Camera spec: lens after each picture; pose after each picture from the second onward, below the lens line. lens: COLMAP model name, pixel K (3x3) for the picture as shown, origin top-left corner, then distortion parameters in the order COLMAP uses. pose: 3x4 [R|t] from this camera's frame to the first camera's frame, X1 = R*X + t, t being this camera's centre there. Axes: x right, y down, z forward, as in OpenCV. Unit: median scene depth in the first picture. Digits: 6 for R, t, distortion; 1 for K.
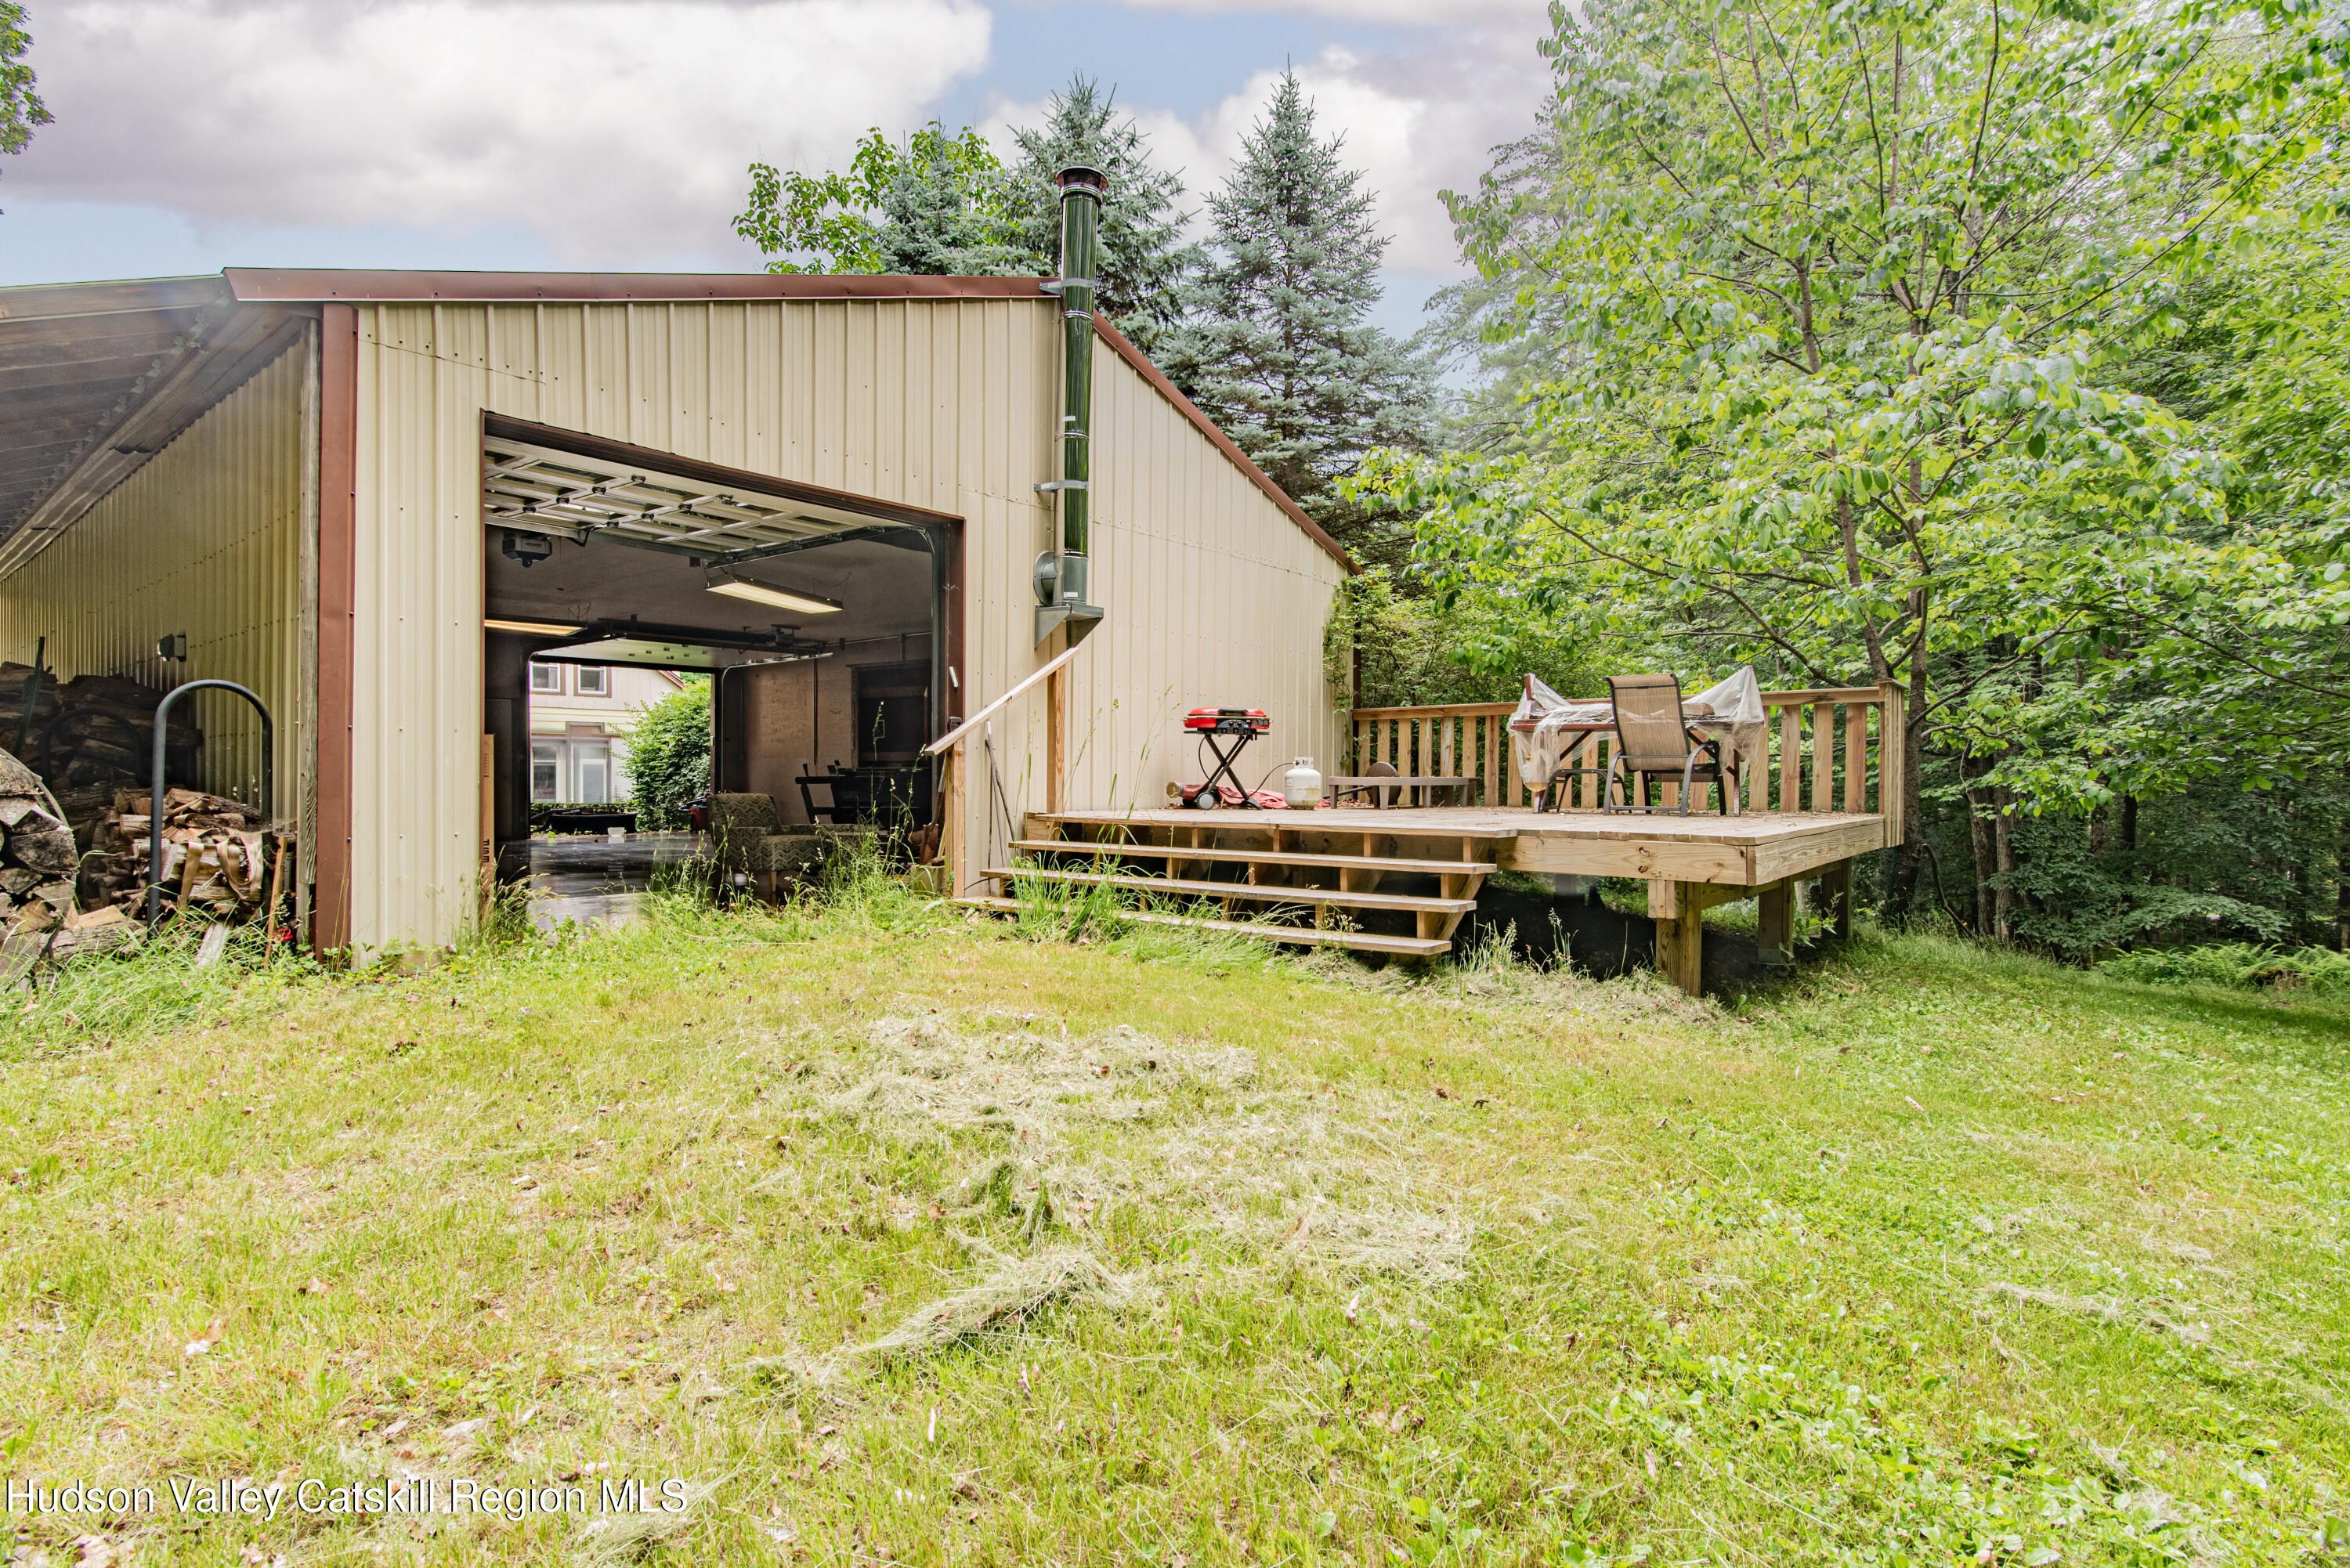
lens RADIAL K [[1174.7, 0, 1175.0], [0, 1174.7, 784.0], [0, 0, 1]] dist [0.001265, 0.000170]
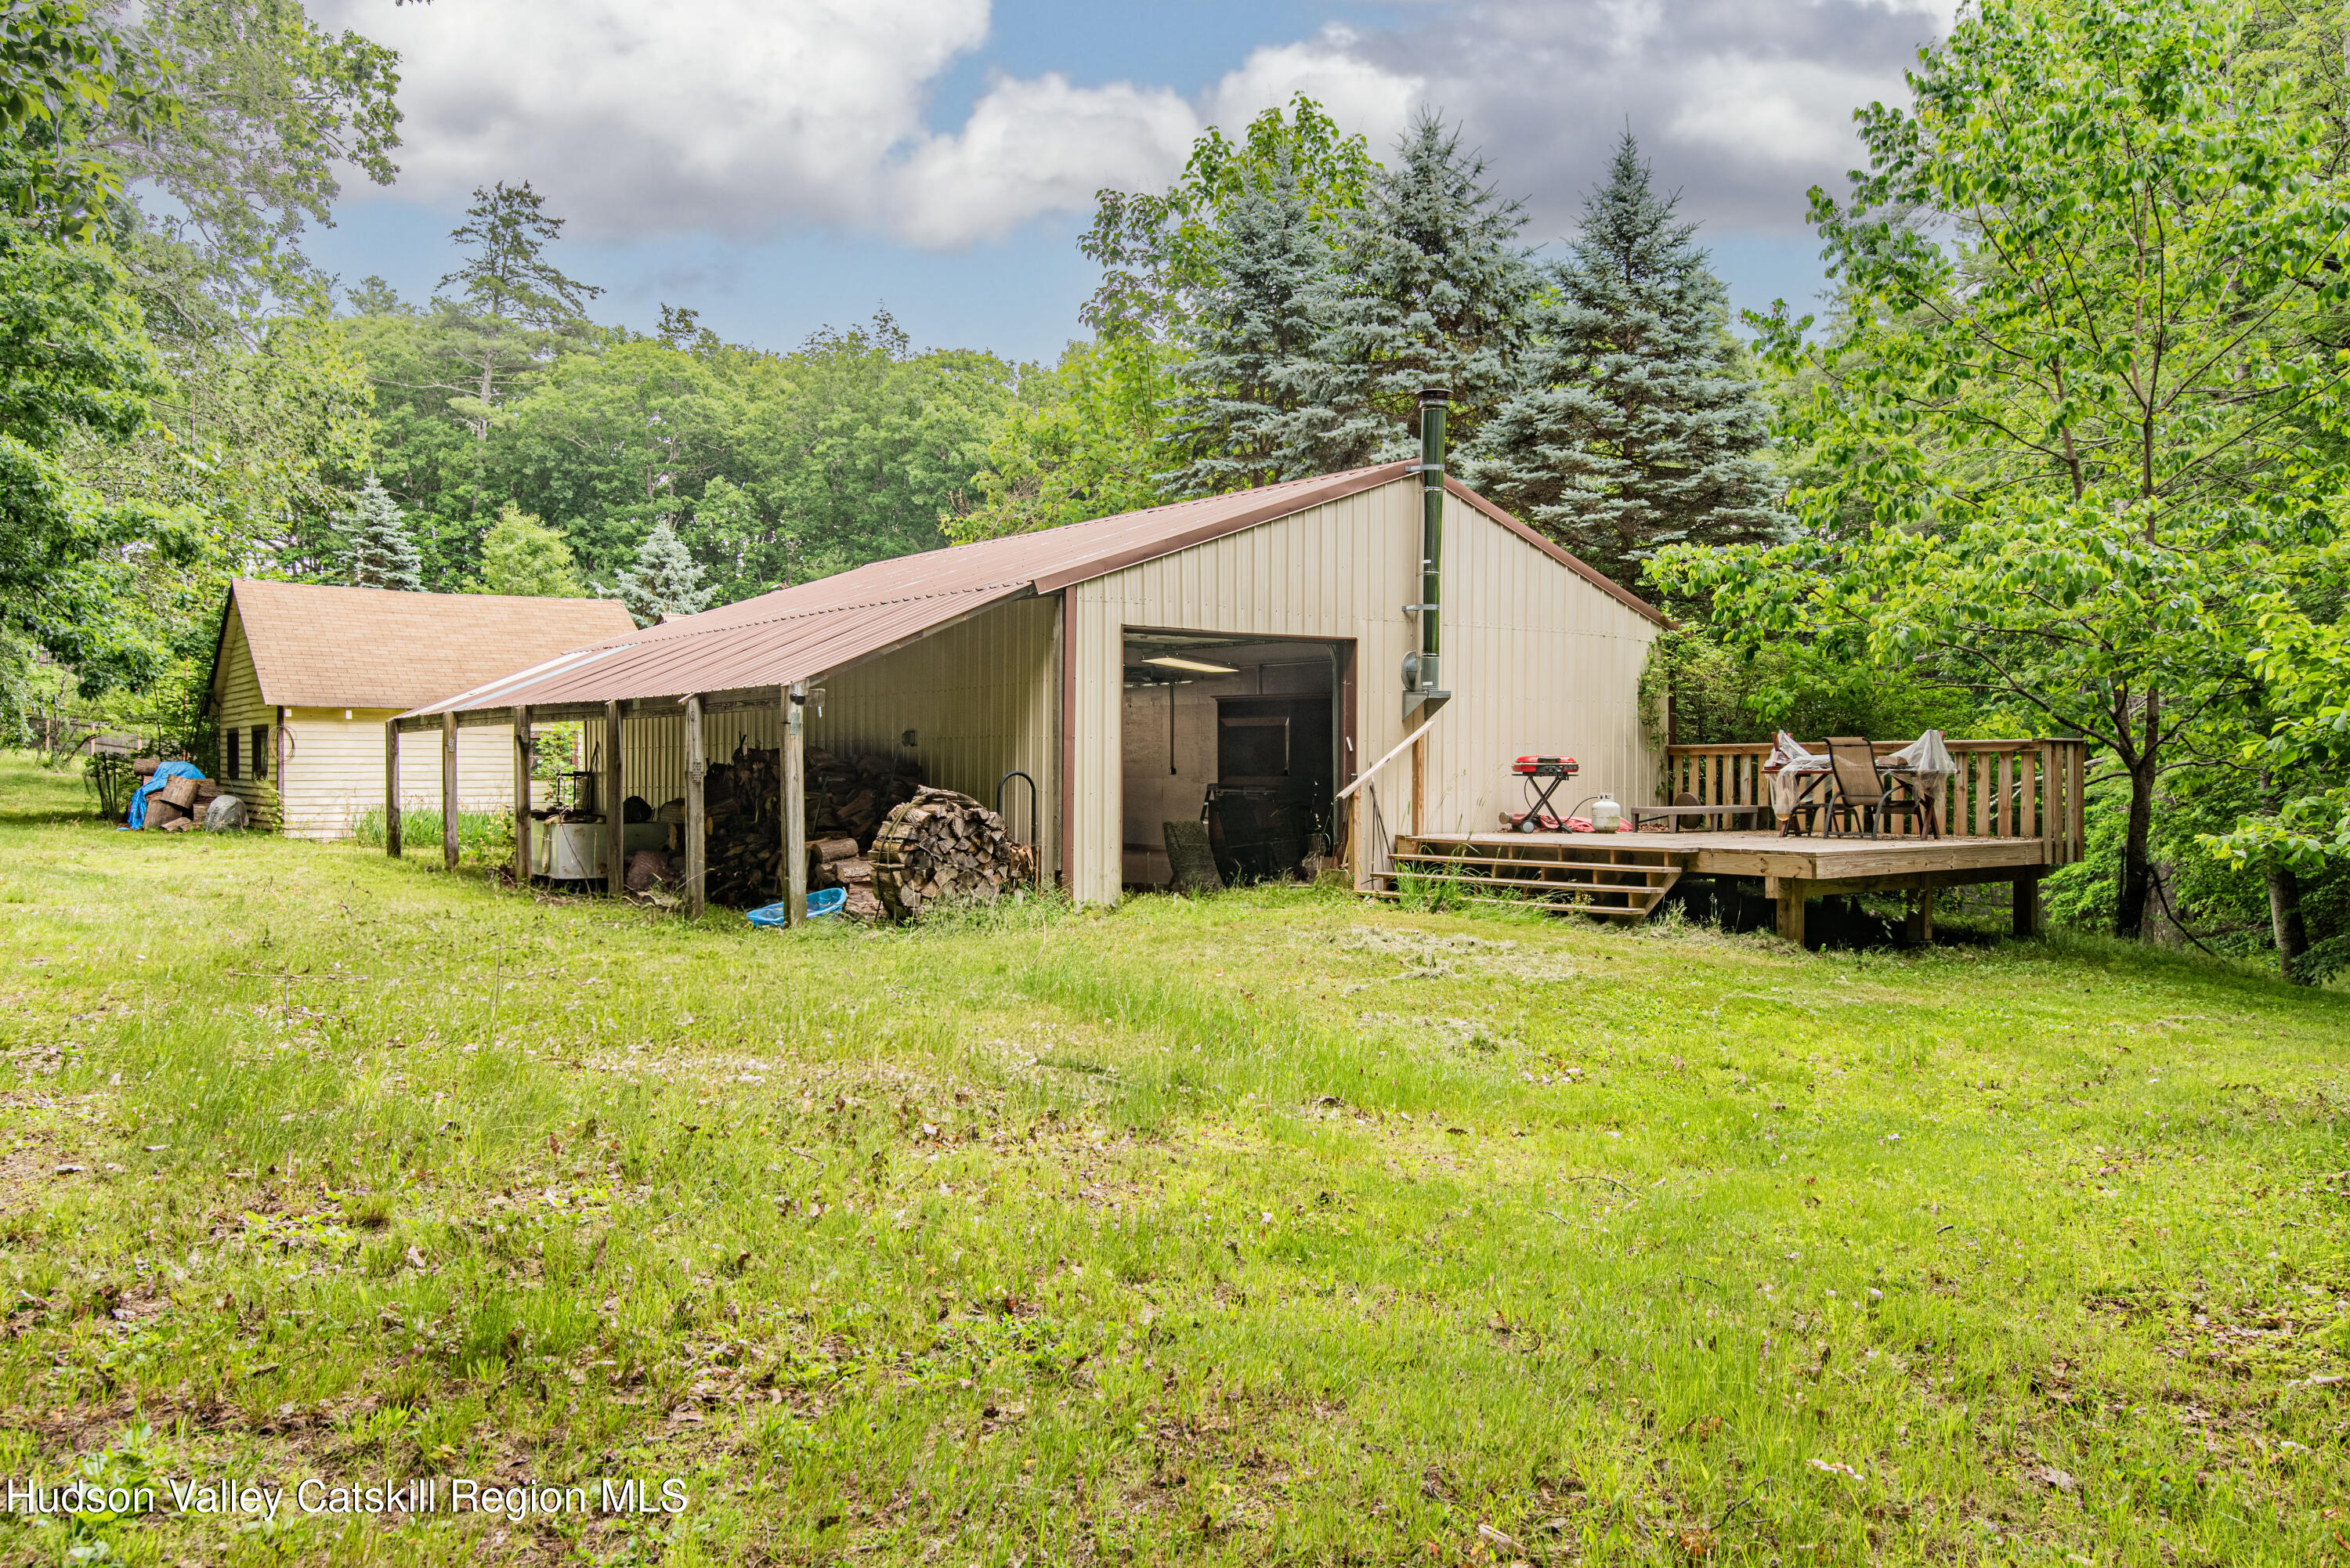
lens RADIAL K [[1790.6, 0, 1173.9], [0, 1790.6, 744.7], [0, 0, 1]] dist [0.030752, 0.000295]
pose [[0.976679, -0.007448, -0.214574, 0.077857], [0.002889, 0.999763, -0.021556, -0.039874], [0.214684, 0.020434, 0.976470, -1.204046]]
